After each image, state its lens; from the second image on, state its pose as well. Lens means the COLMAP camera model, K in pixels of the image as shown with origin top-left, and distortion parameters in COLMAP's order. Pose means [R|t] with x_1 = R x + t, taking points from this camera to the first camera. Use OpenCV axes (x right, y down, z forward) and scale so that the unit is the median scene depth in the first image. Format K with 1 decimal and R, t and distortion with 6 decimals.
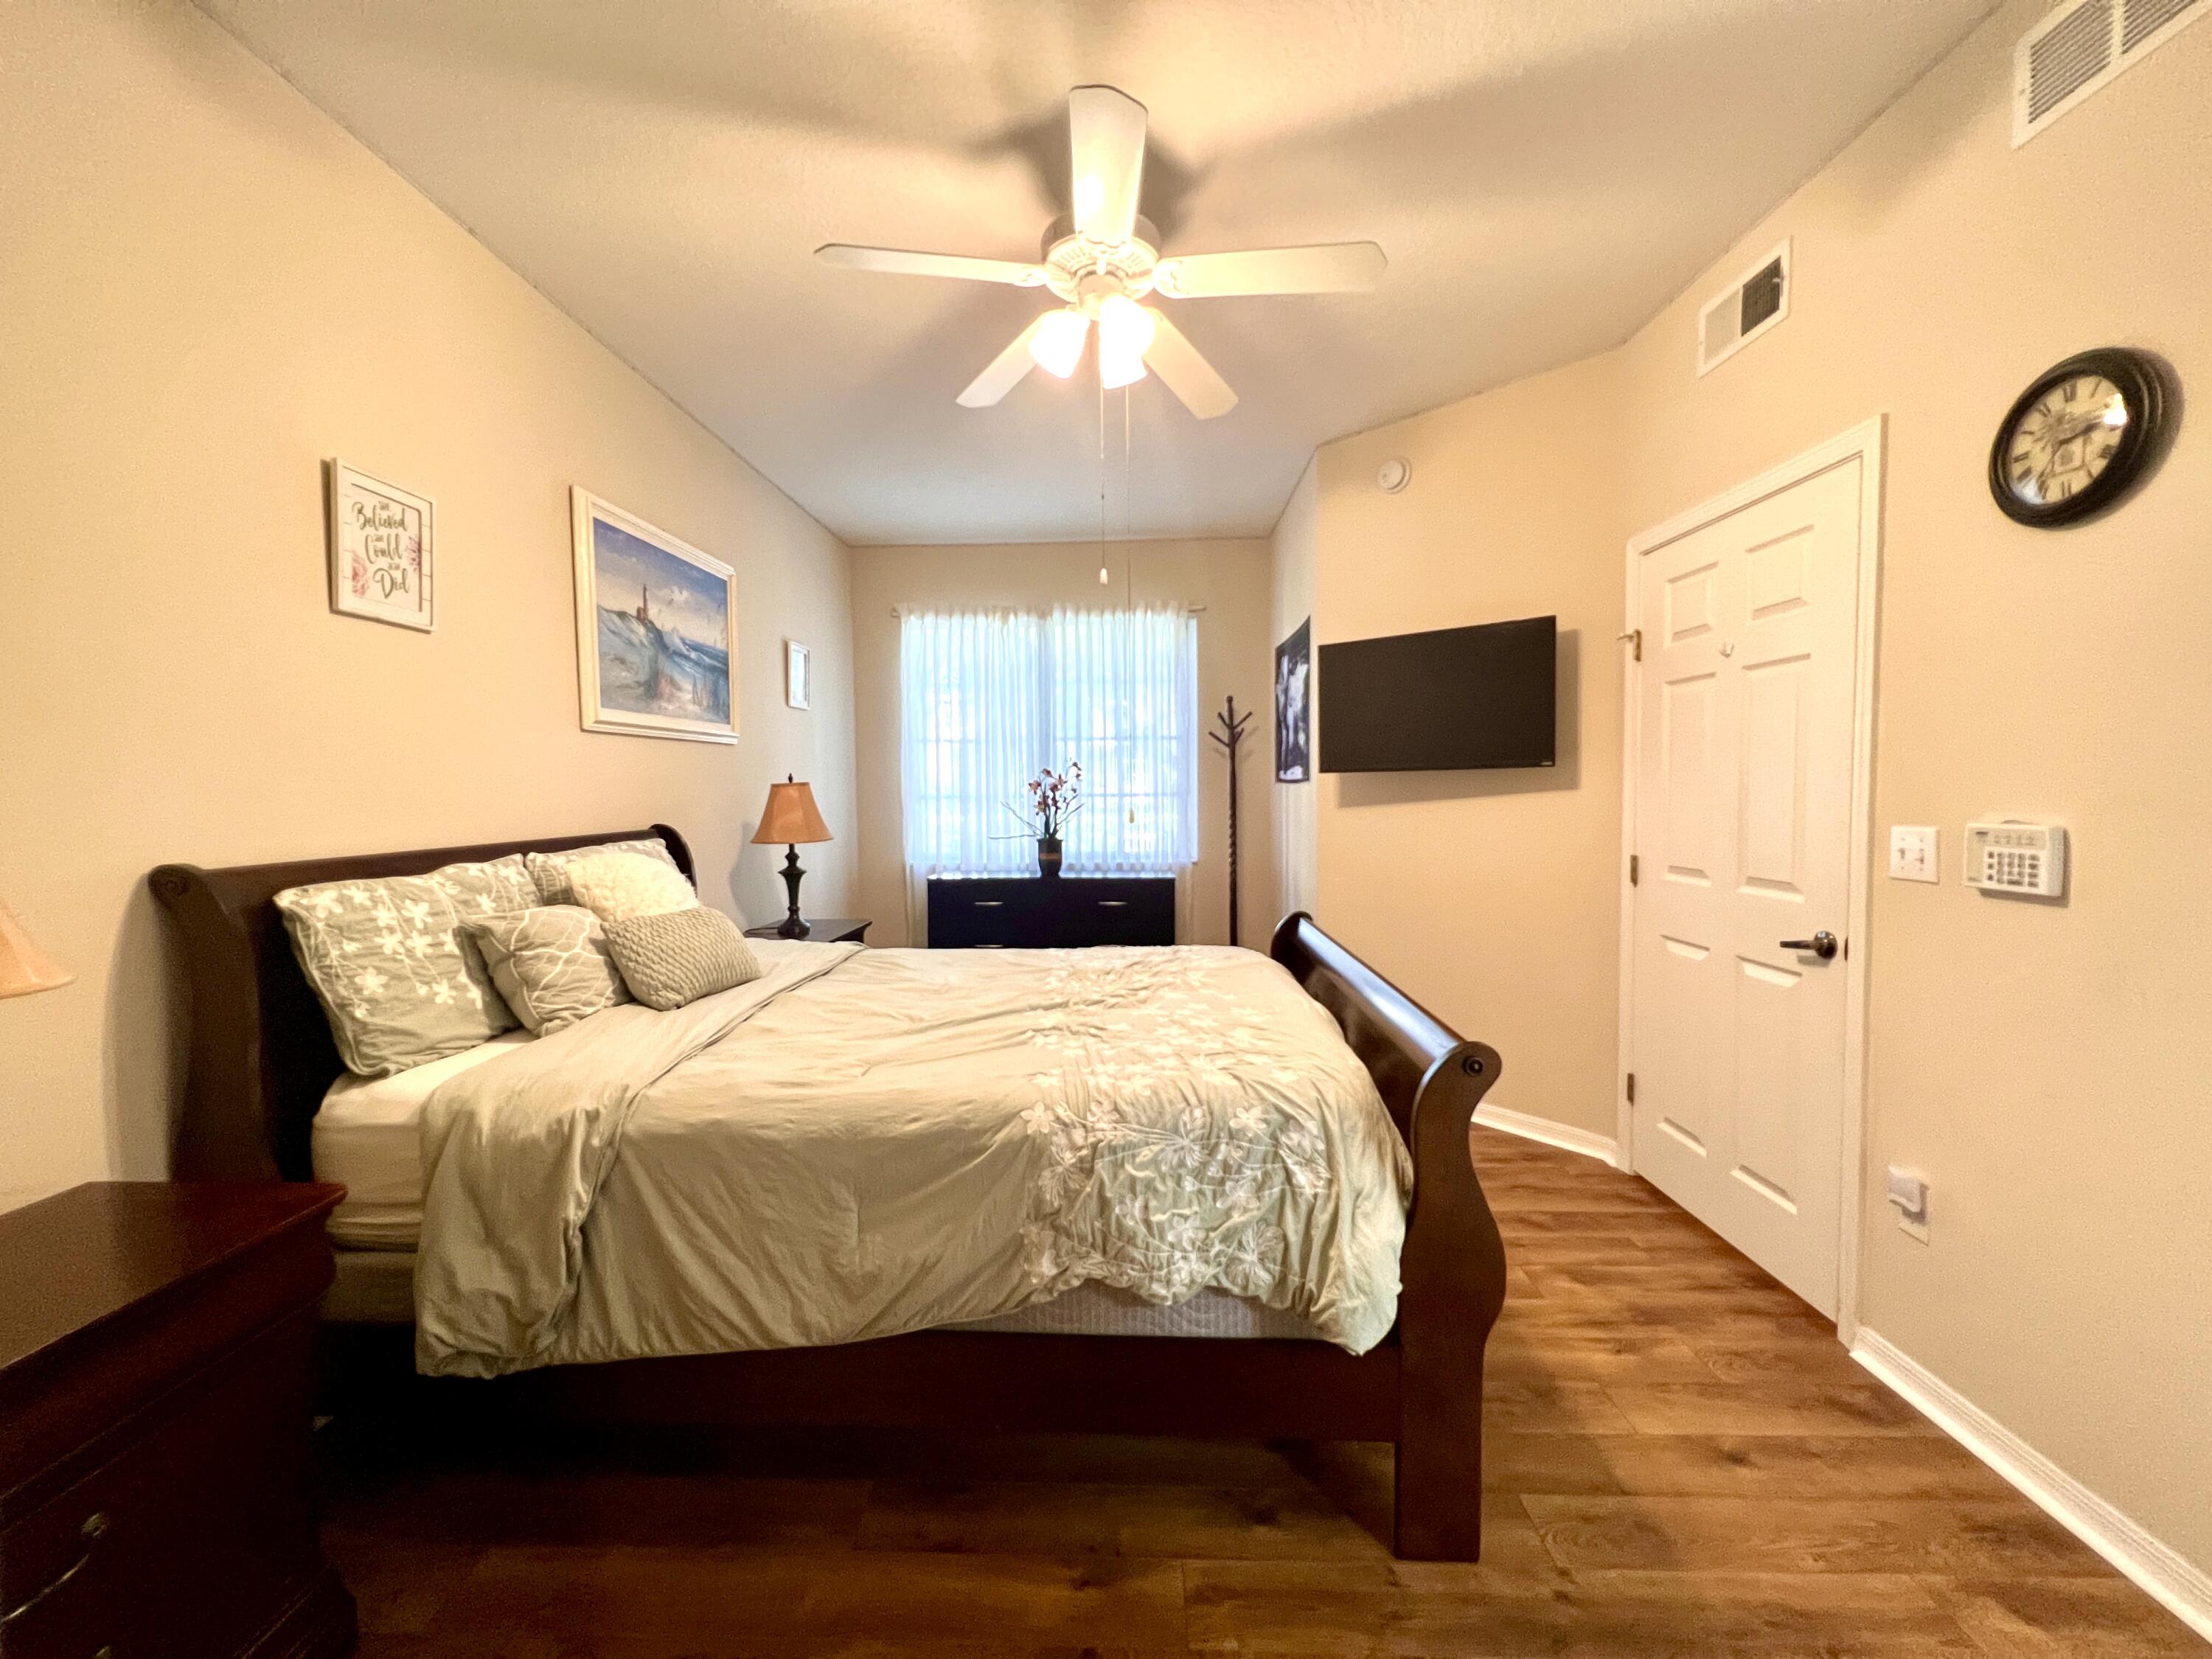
lens RADIAL K [[886.8, 0, 1104.1], [0, 886.8, 827.9], [0, 0, 1]] dist [-0.000329, 0.000740]
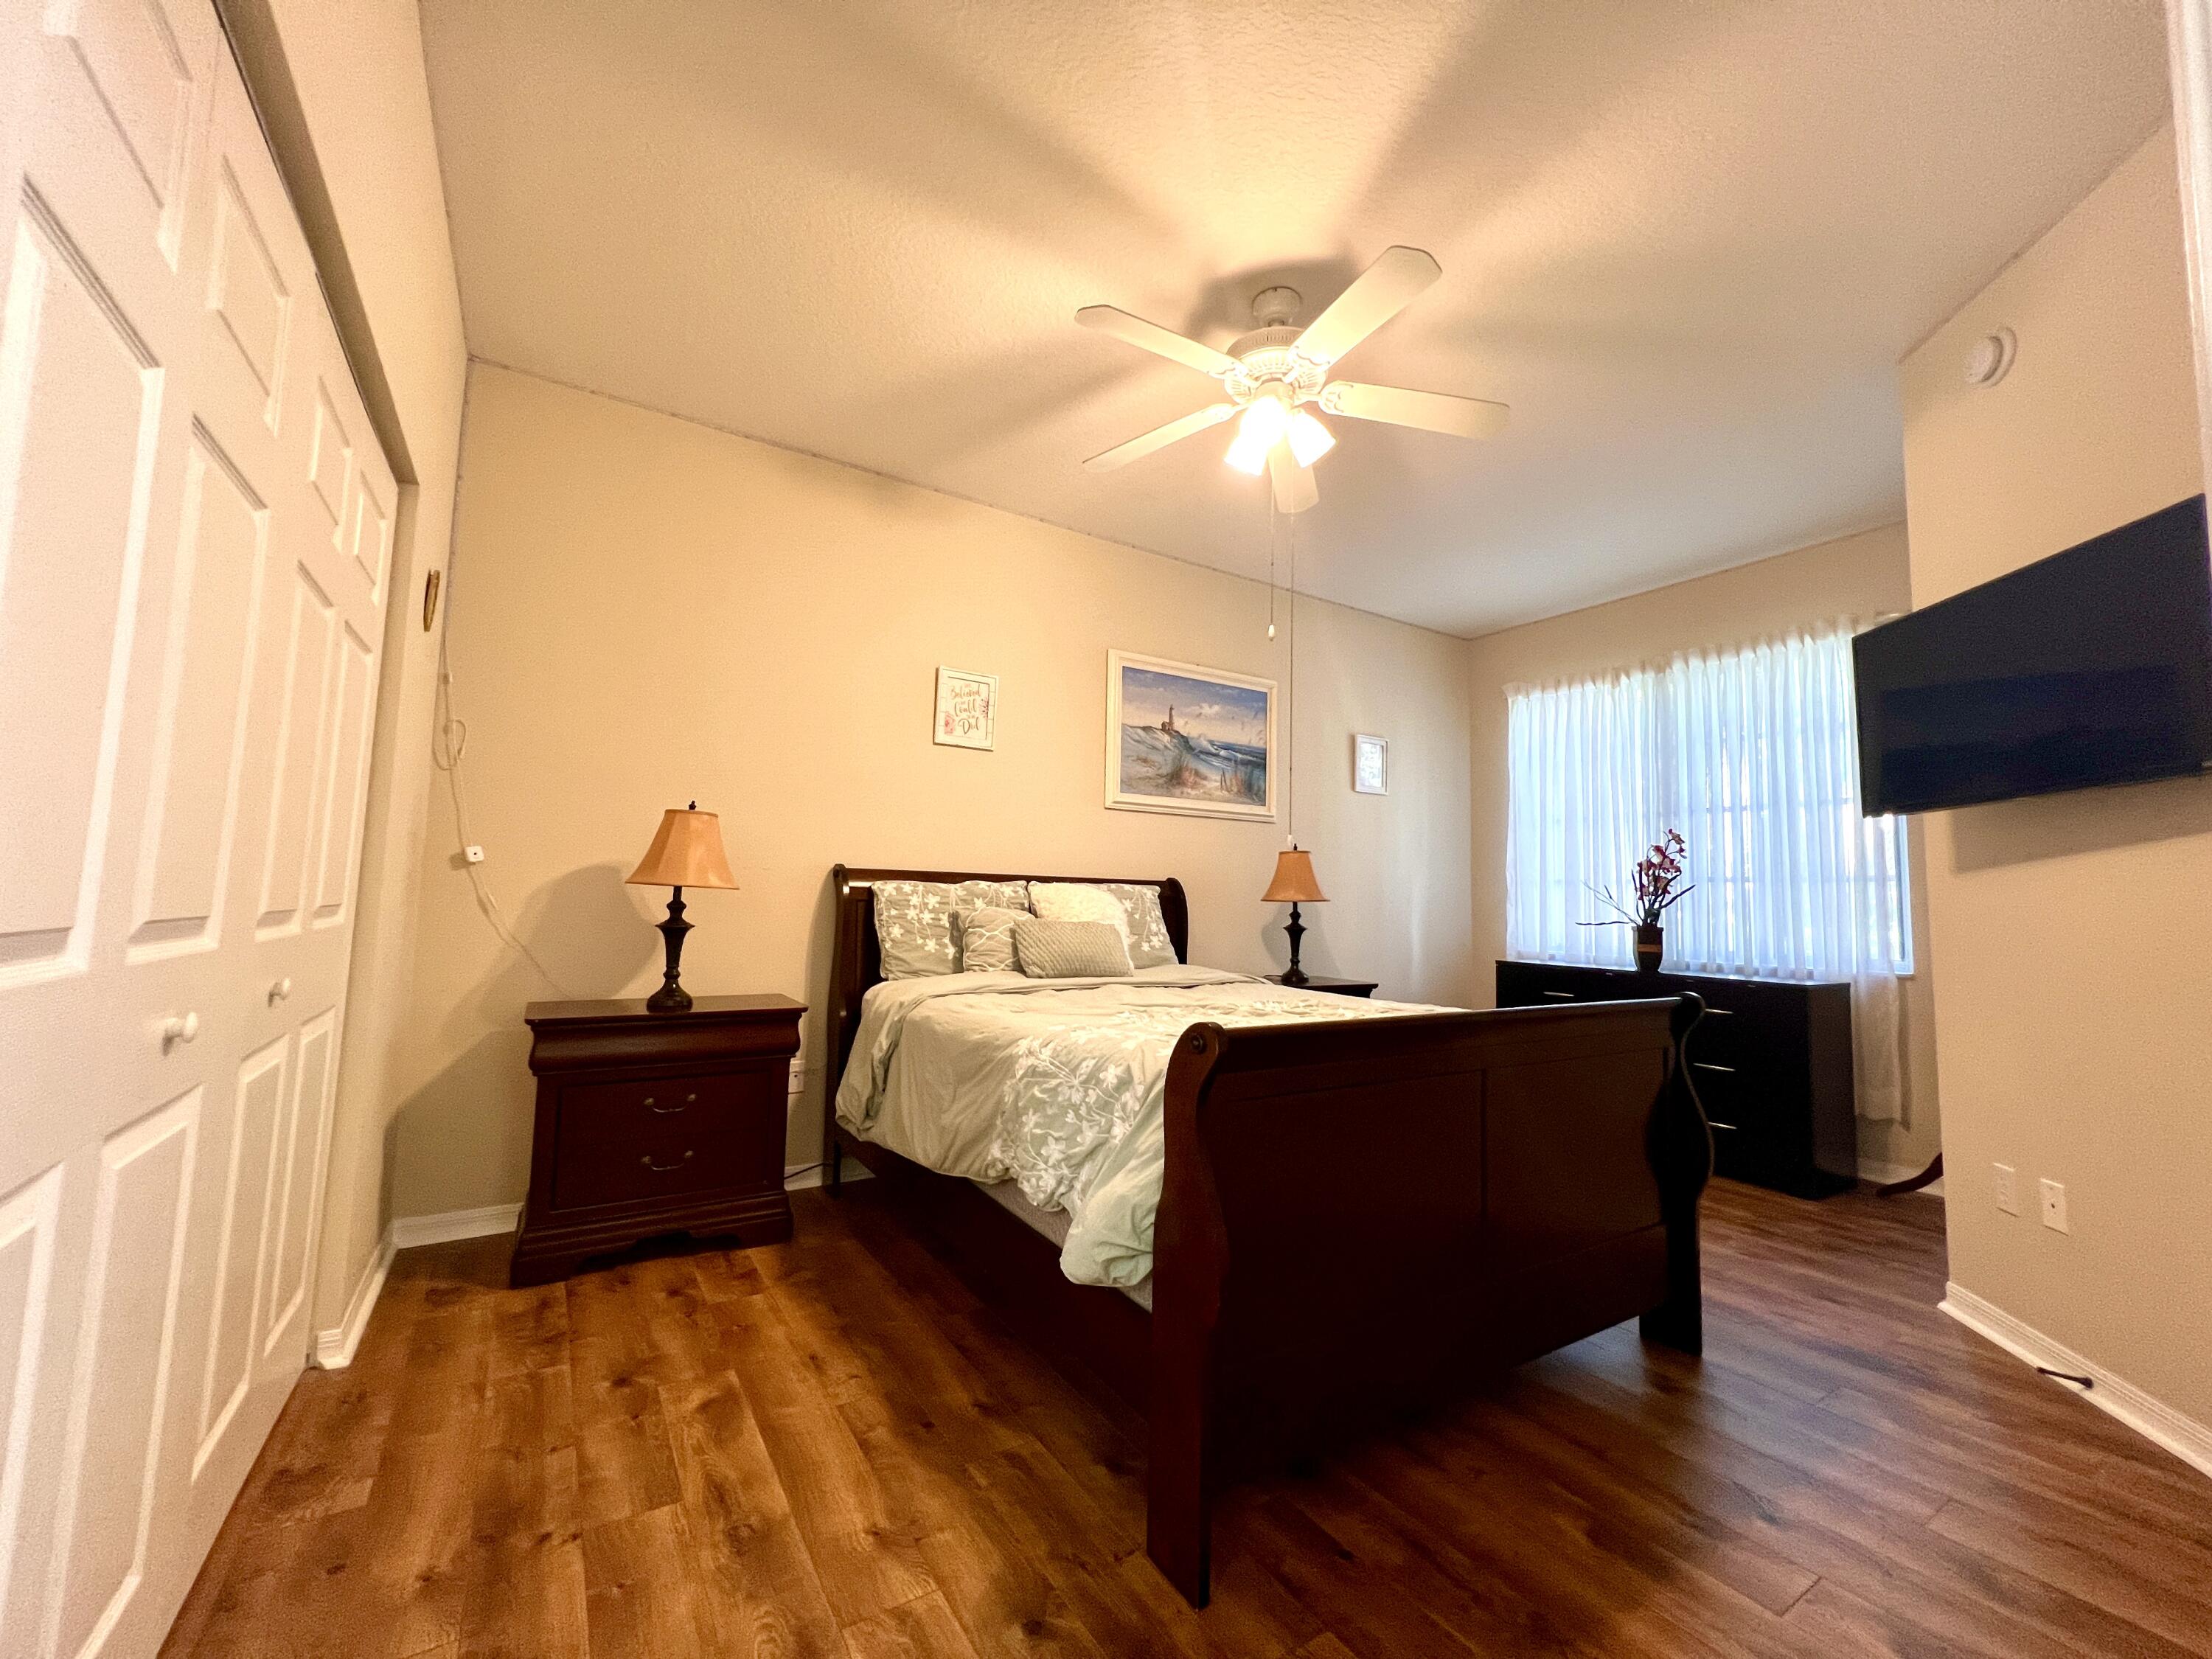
lens RADIAL K [[886.8, 0, 1104.8], [0, 886.8, 831.8], [0, 0, 1]] dist [-0.000329, 0.000740]
pose [[0.563341, -0.042136, -0.825150, 0.711375], [-0.069373, 0.992760, -0.098056, 0.083404], [0.823307, 0.112482, 0.556339, 0.205136]]
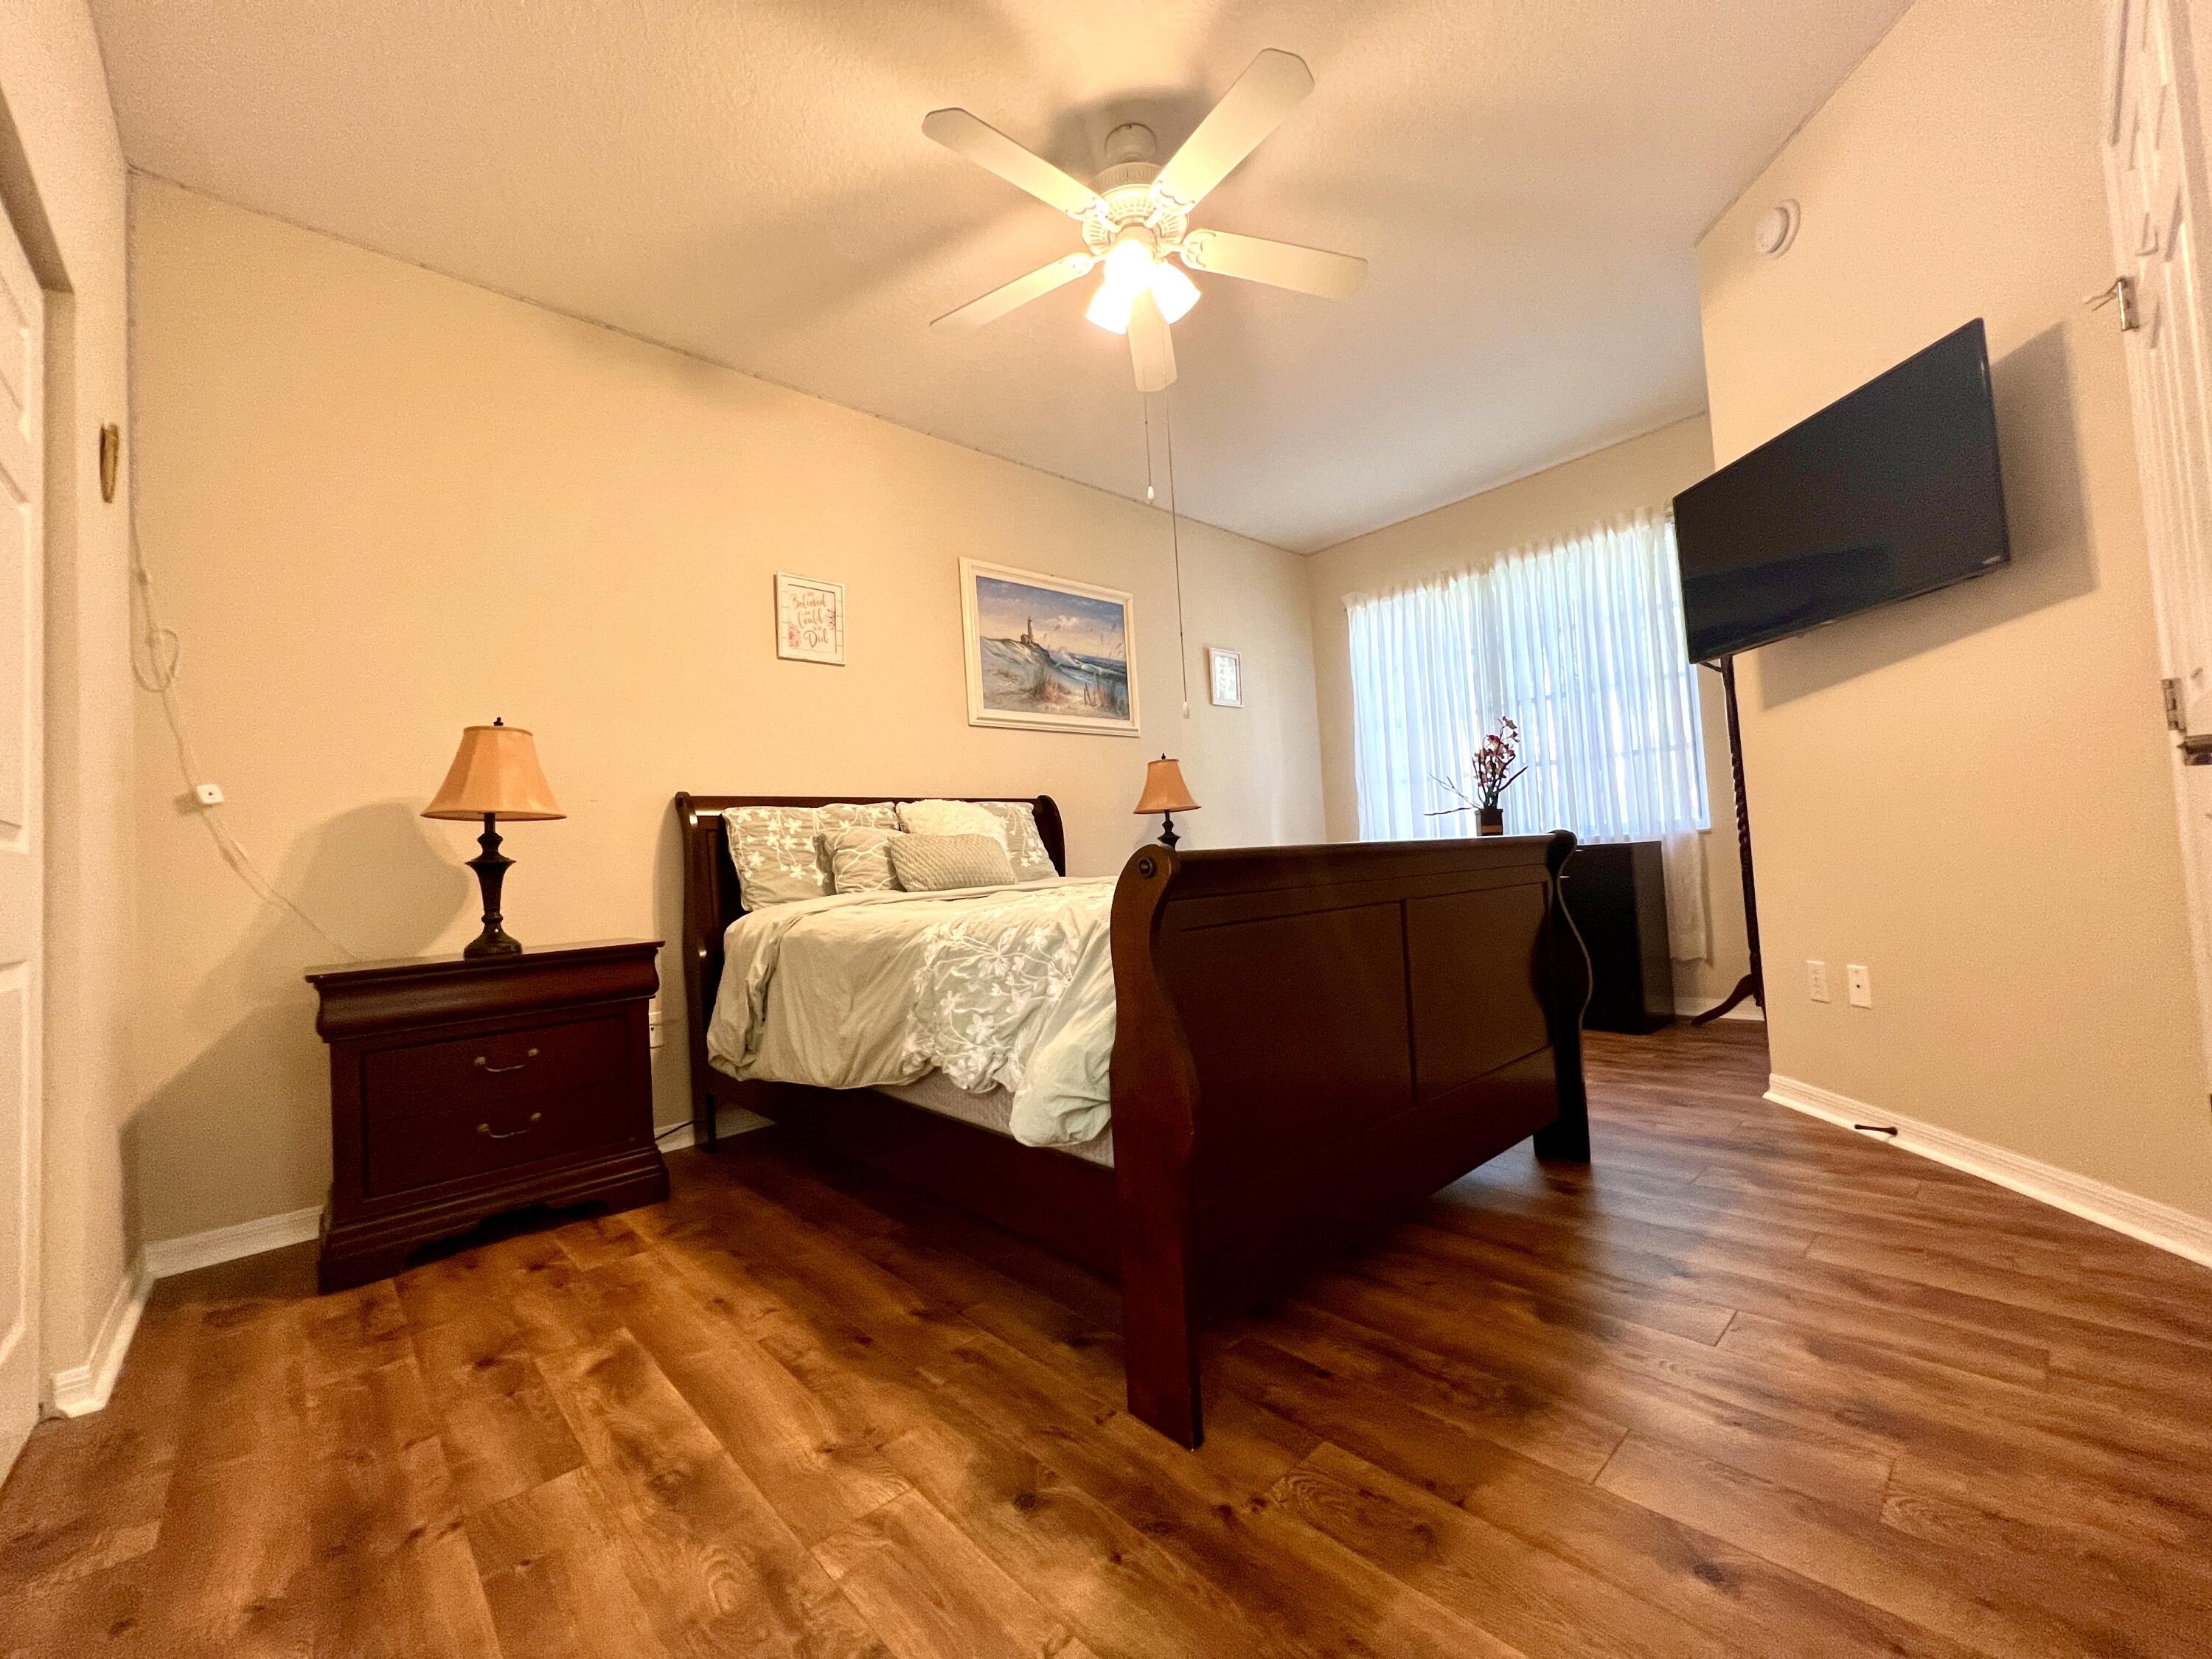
lens RADIAL K [[886.8, 0, 1105.0], [0, 886.8, 831.4], [0, 0, 1]] dist [-0.000329, 0.000740]
pose [[0.699692, -0.060692, -0.711862, 0.627183], [0.019610, 0.997641, -0.065782, 0.175001], [0.714175, 0.032067, 0.699232, 0.197047]]
